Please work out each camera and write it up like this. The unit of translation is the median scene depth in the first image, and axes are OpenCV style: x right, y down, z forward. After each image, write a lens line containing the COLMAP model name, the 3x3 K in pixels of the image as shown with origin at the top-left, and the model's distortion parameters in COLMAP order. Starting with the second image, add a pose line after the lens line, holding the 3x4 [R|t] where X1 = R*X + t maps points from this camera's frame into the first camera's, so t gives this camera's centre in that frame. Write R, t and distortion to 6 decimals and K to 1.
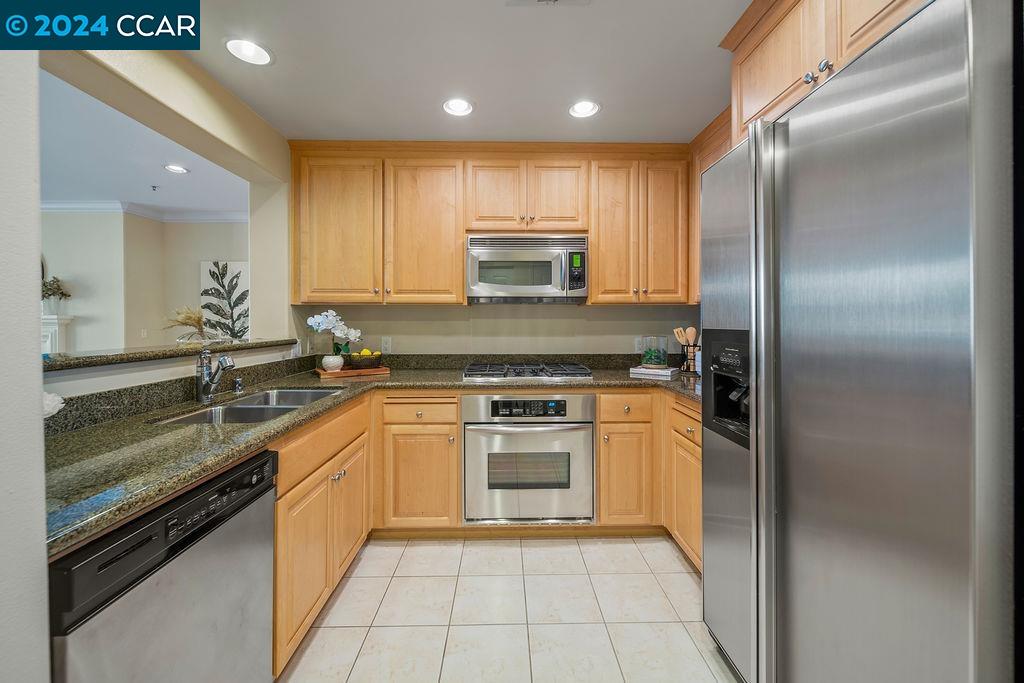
lens RADIAL K [[398.9, 0, 510.4], [0, 398.9, 321.2], [0, 0, 1]] dist [-0.000622, -0.000231]
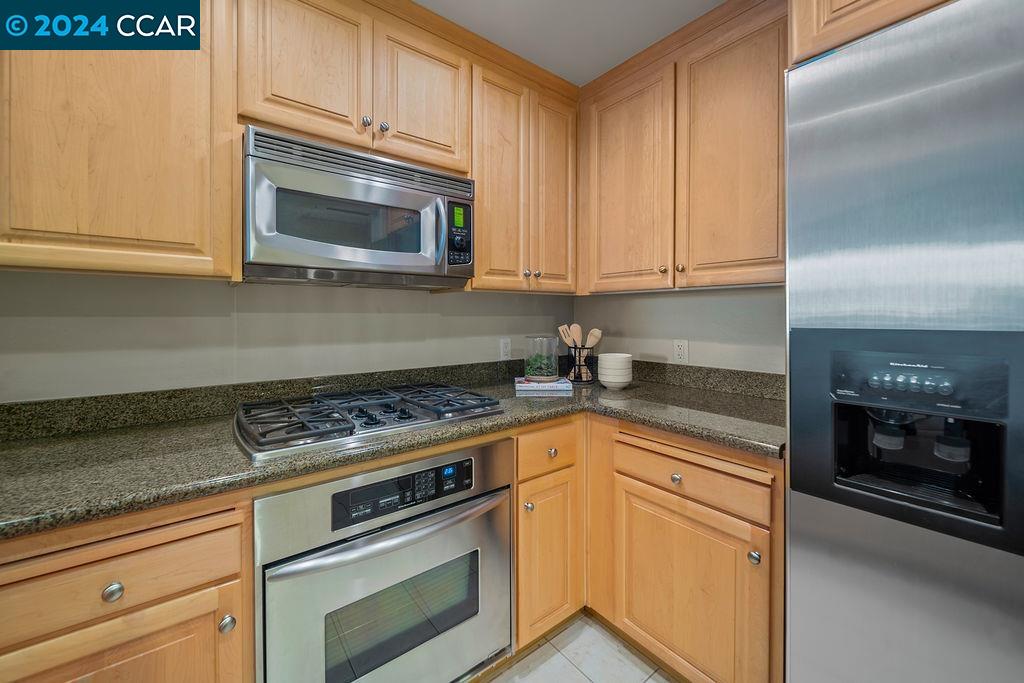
lens RADIAL K [[411.8, 0, 510.7], [0, 411.8, 314.7], [0, 0, 1]] dist [-0.000556, -0.000286]
pose [[0.800058, 0.000758, 0.599922, -0.147642], [-0.000825, 1.000000, -0.000162, -0.003078], [-0.599922, -0.000365, 0.800059, 0.453716]]
